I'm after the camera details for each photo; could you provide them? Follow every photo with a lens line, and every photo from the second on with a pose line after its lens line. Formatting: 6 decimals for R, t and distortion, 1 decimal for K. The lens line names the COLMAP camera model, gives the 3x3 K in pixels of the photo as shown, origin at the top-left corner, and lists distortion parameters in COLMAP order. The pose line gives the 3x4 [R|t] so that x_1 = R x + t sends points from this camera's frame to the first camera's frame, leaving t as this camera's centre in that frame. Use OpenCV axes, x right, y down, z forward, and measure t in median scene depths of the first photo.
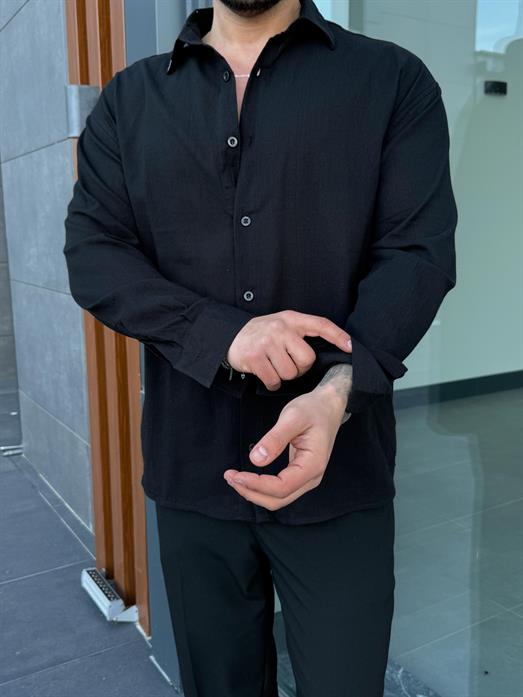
lens RADIAL K [[702.2, 0, 261.5], [0, 702.2, 348.5], [0, 0, 1]] dist [0.161097, -0.349478]
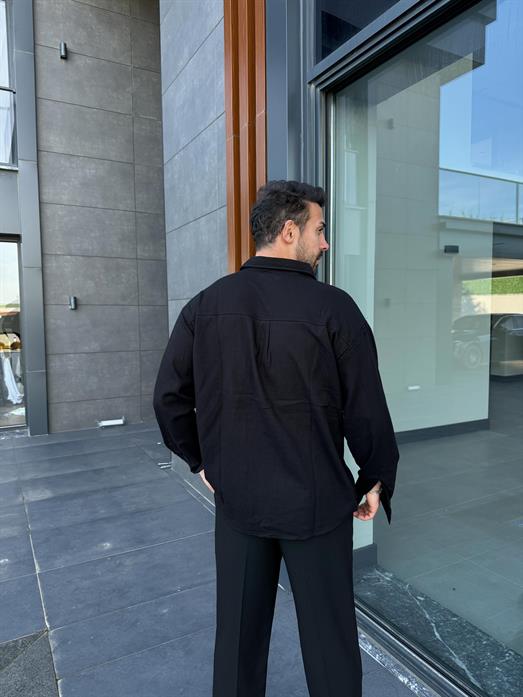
lens RADIAL K [[498.5, 0, 261.5], [0, 498.5, 348.5], [0, 0, 1]] dist [0.085392, -0.132085]
pose [[0.998414, 0.003121, -0.056213, -0.058286], [-0.008837, 0.994773, -0.101730, -0.014741], [0.055601, 0.102065, 0.993223, -0.203226]]
